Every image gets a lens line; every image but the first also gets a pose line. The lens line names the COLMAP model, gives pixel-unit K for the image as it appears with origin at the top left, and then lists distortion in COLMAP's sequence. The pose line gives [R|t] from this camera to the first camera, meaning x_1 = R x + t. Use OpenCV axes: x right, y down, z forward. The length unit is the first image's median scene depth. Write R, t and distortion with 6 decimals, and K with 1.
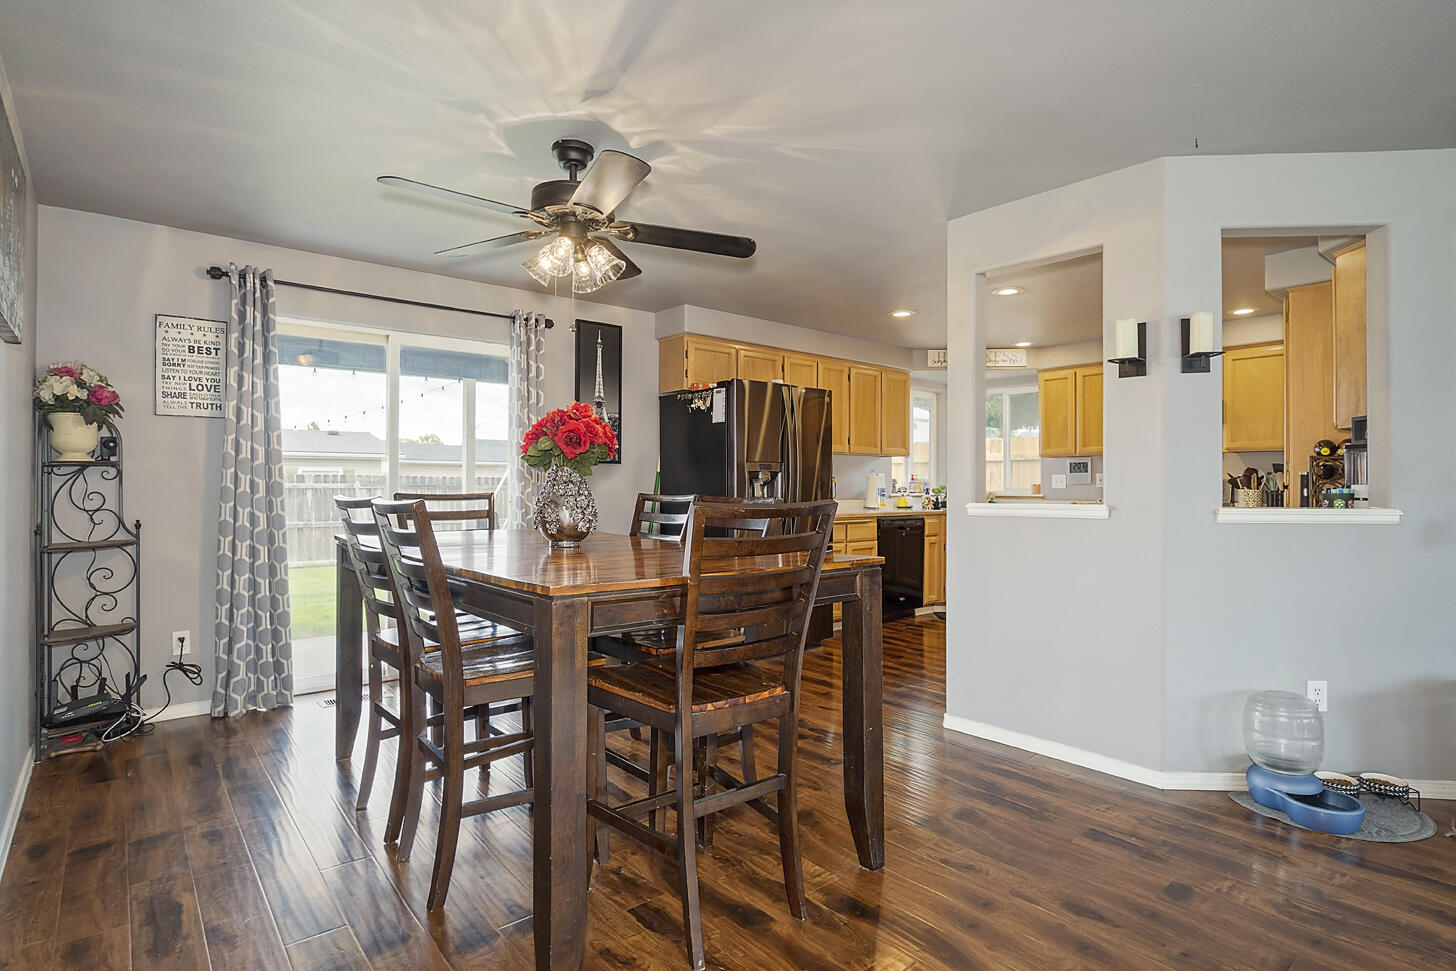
lens RADIAL K [[746.4, 0, 726.6], [0, 746.4, 485.9], [0, 0, 1]] dist [-0.000622, -0.001615]
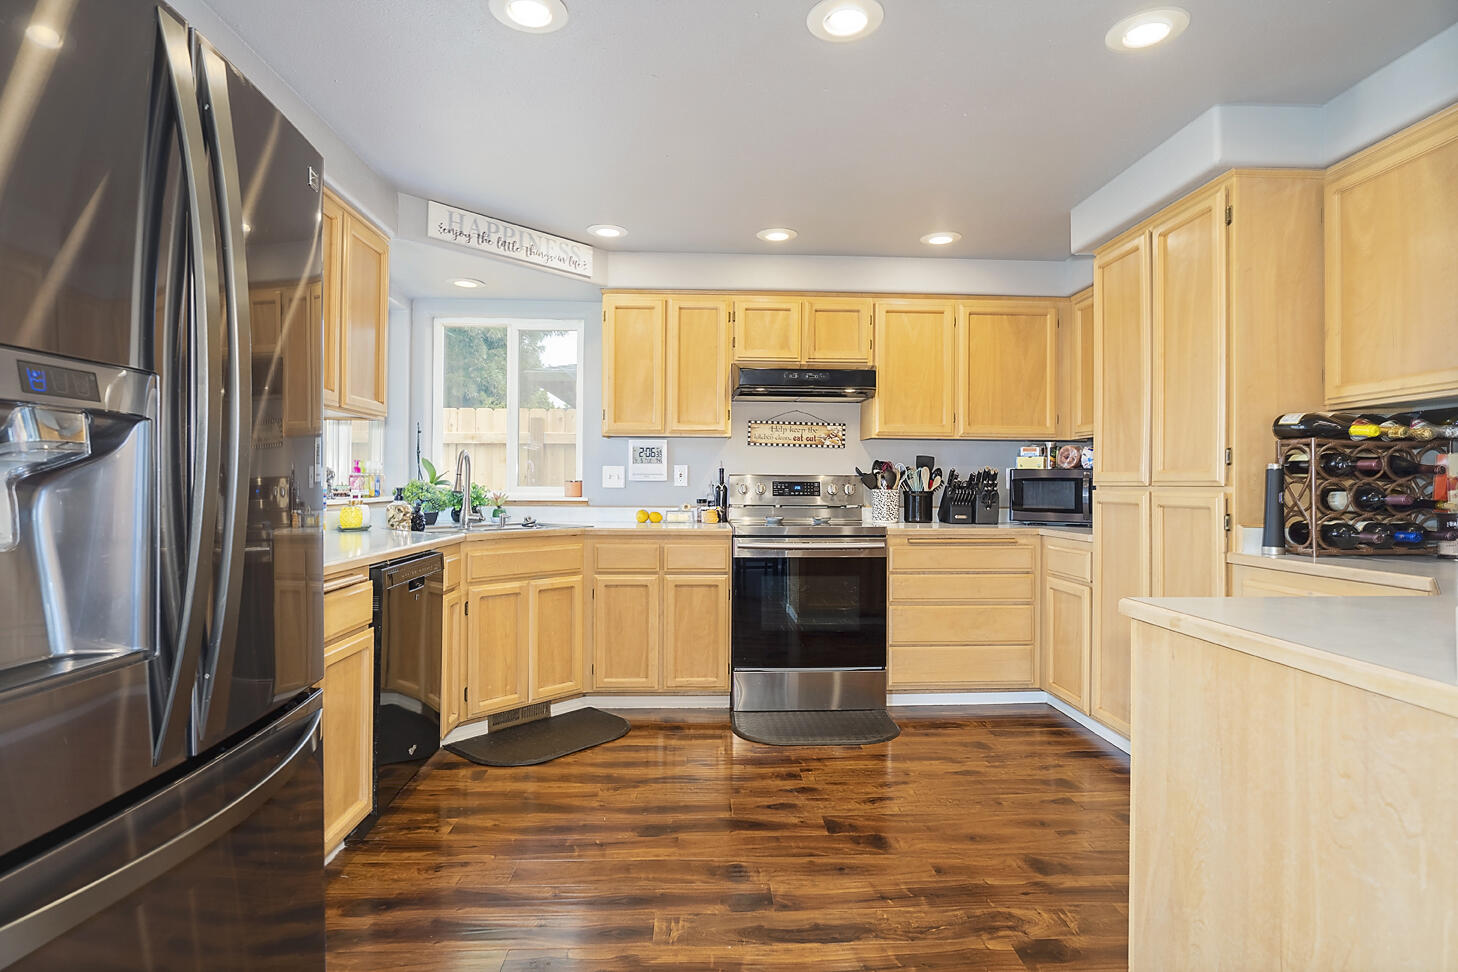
lens RADIAL K [[747.4, 0, 722.9], [0, 747.4, 481.3], [0, 0, 1]] dist [-0.000622, -0.001615]
pose [[0.609660, 0.004325, 0.792651, 0.005781], [-0.004216, 0.999989, -0.002214, -0.001568], [-0.792651, -0.001992, 0.609672, 0.624545]]
